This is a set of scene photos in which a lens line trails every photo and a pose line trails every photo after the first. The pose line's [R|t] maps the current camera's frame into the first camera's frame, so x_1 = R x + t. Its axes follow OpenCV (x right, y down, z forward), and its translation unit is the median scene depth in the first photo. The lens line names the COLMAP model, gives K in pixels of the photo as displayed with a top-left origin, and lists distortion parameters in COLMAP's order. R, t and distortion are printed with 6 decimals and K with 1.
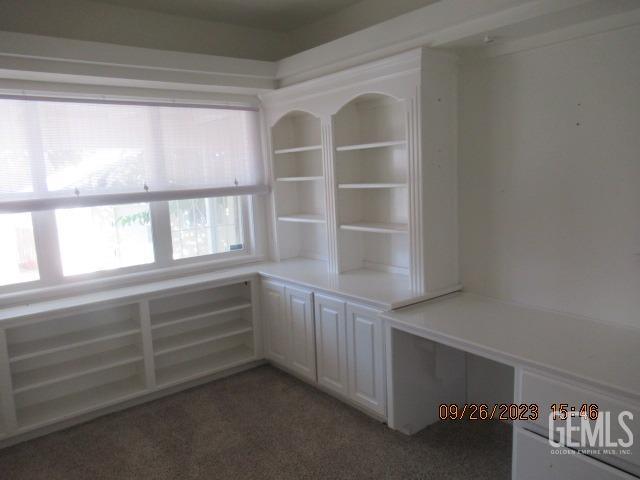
lens RADIAL K [[480.6, 0, 320.0], [0, 480.6, 240.0], [0, 0, 1]] dist [-0.002376, 0.002280]
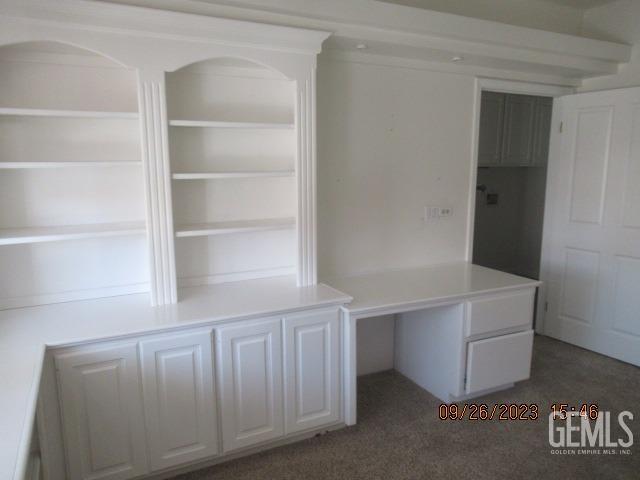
lens RADIAL K [[480.6, 0, 320.0], [0, 480.6, 240.0], [0, 0, 1]] dist [-0.002376, 0.002280]
pose [[0.191403, -0.118945, 0.974278, -0.637108], [0.123745, 0.987634, 0.096265, -0.064571], [-0.973680, 0.102137, 0.203755, 0.689943]]
